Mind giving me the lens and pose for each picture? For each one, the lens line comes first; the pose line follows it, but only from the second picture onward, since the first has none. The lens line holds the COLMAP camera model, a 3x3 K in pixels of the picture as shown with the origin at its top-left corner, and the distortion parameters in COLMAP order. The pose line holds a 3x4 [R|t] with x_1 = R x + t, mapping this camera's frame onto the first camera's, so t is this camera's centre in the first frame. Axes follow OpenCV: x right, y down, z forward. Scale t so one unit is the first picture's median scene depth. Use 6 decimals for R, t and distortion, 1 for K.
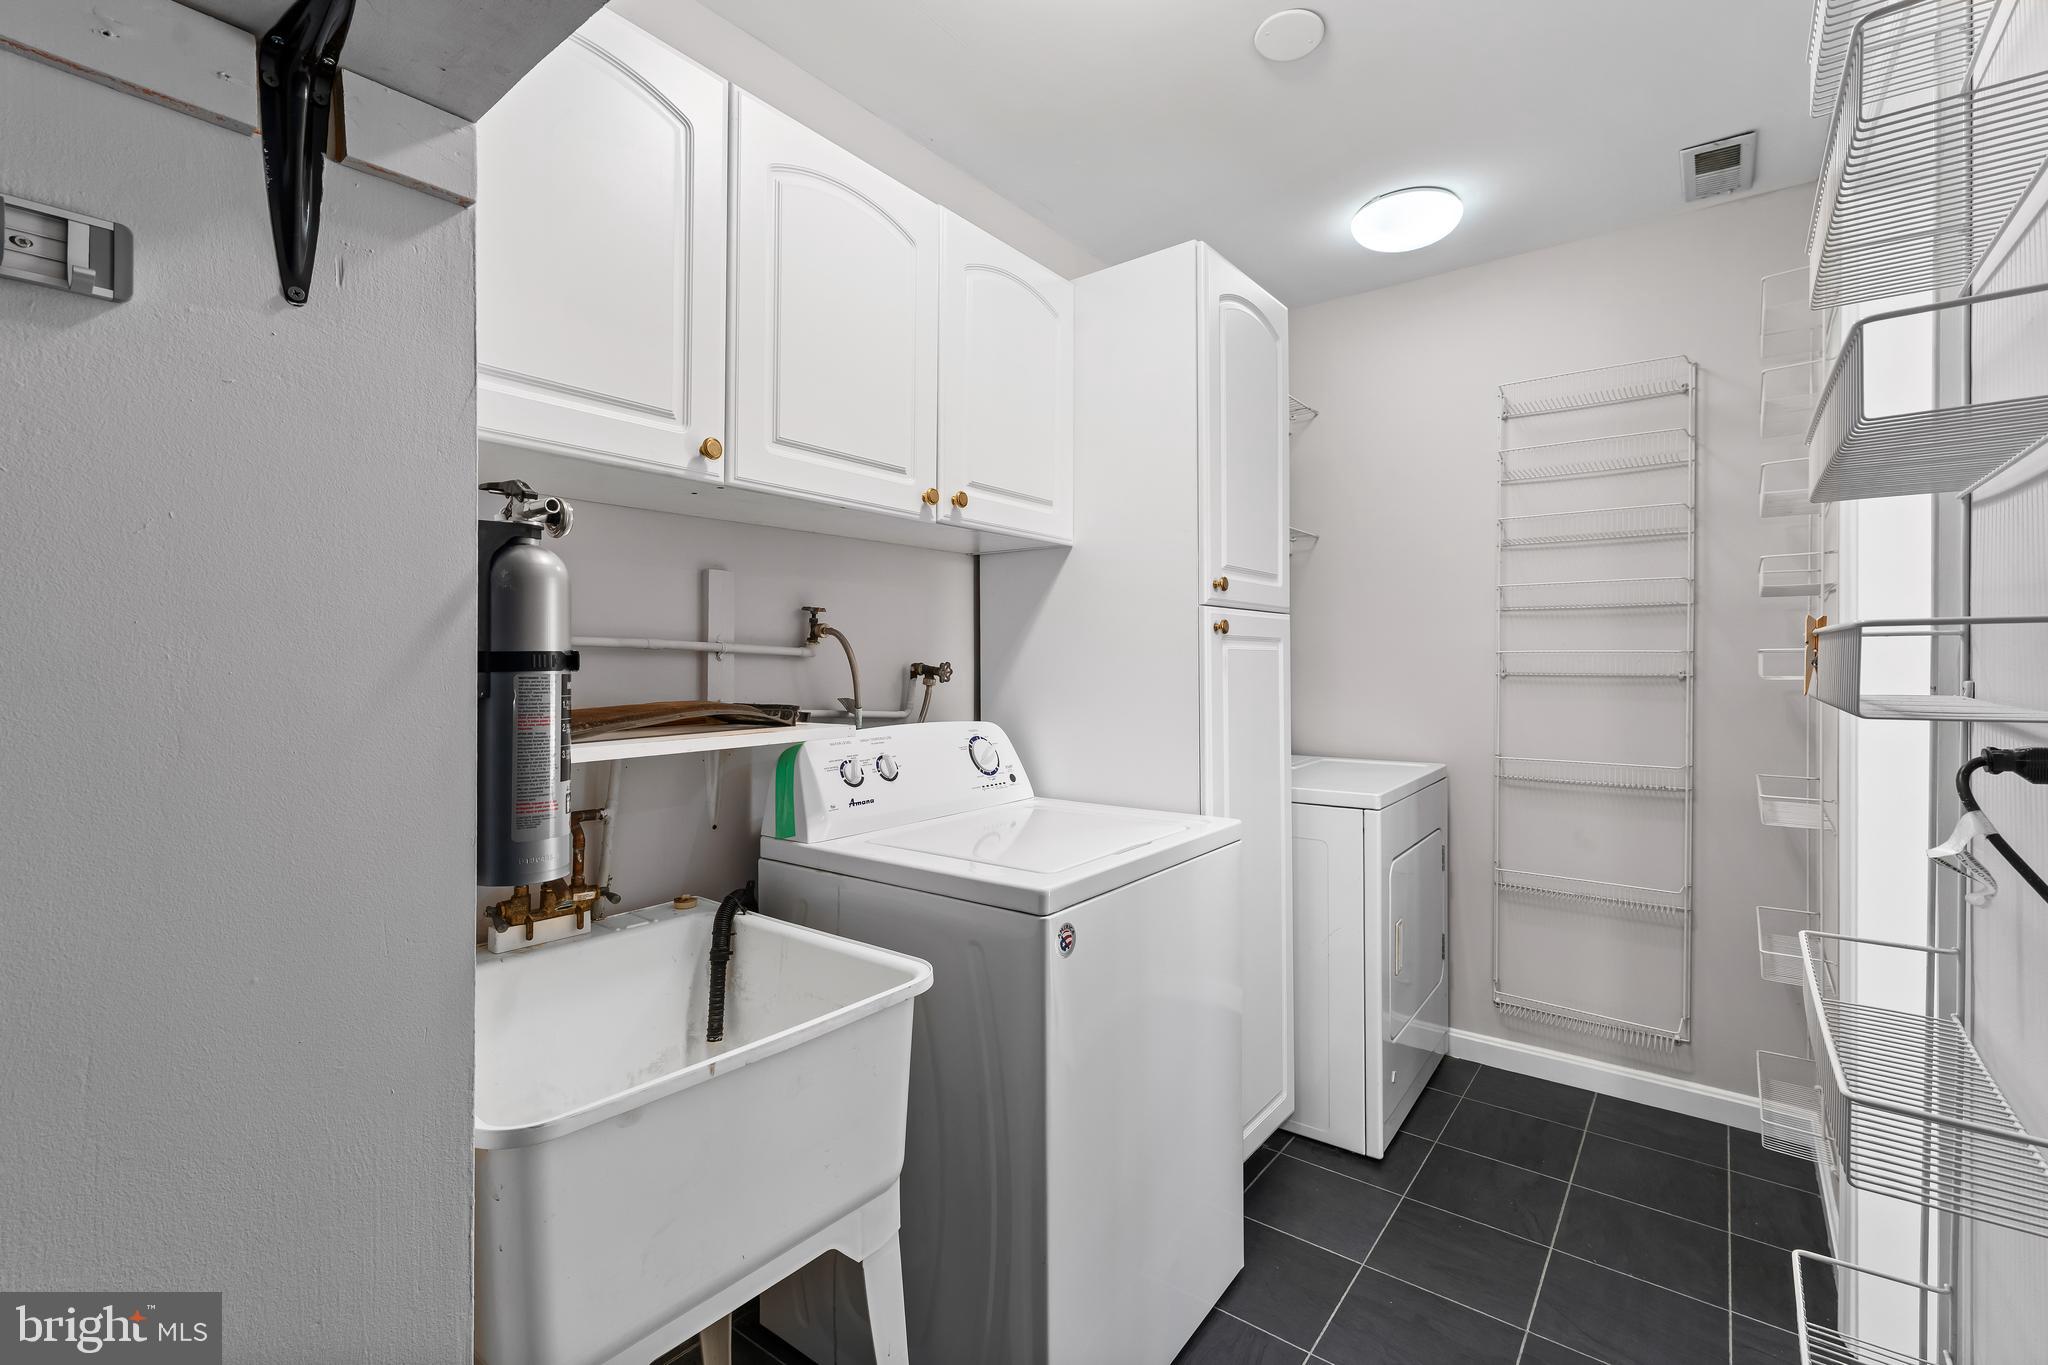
lens RADIAL K [[905.9, 0, 1017.9], [0, 905.9, 661.7], [0, 0, 1]] dist [0.001241, 0.000705]
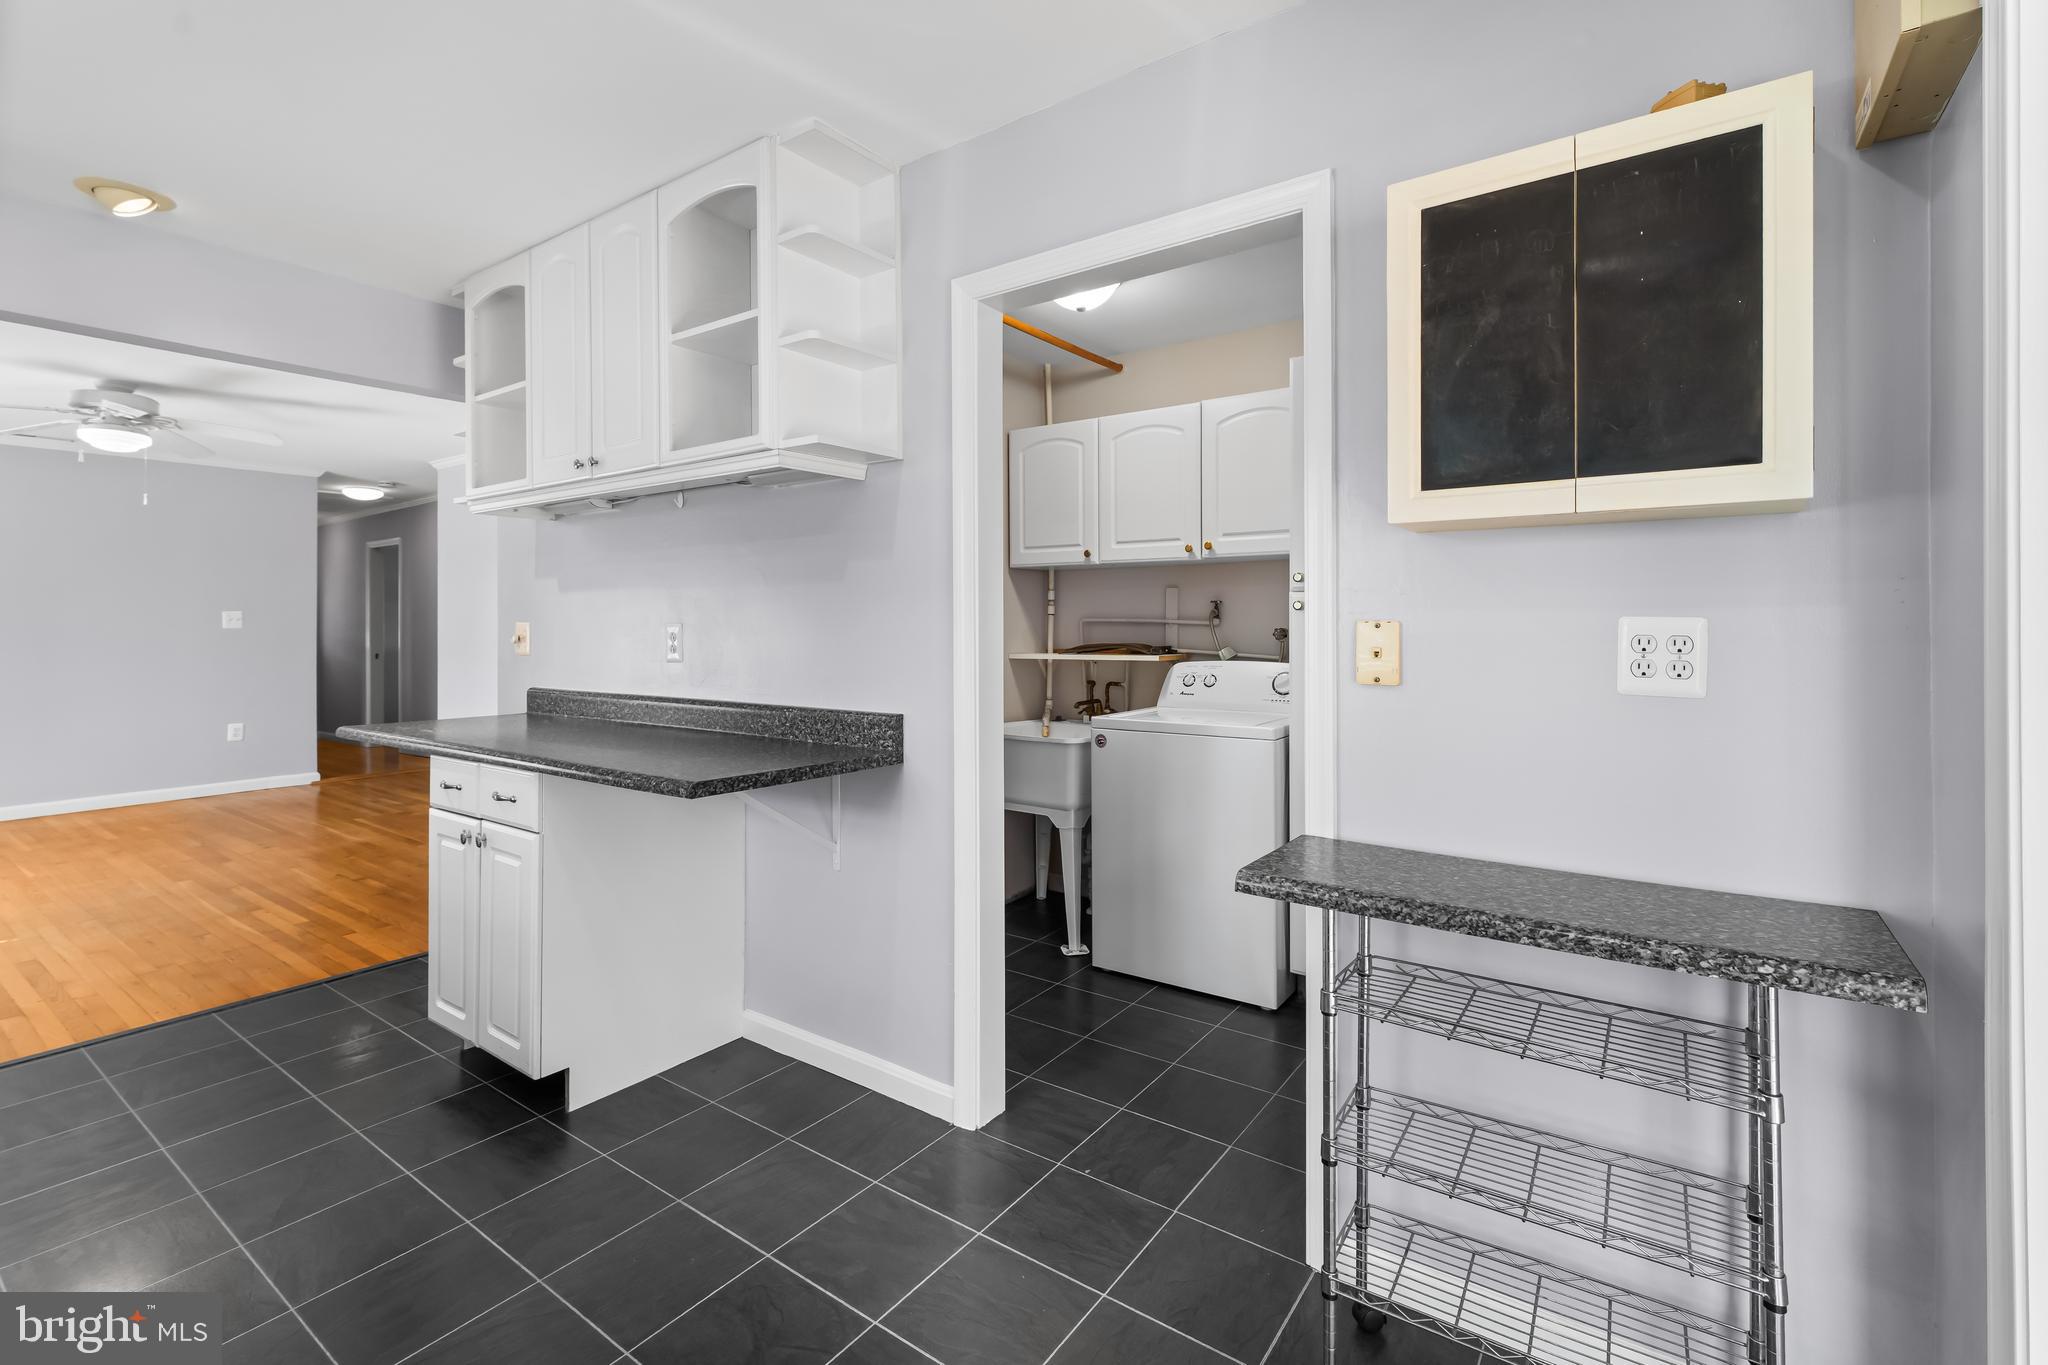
lens RADIAL K [[904.4, 0, 1051.8], [0, 904.4, 620.8], [0, 0, 1]] dist [0.000723, 0.000352]
pose [[0.058027, -0.003620, -0.998308, 1.946635], [0.004906, 0.999982, -0.003341, -0.011464], [0.998303, -0.004704, 0.058043, 0.564446]]
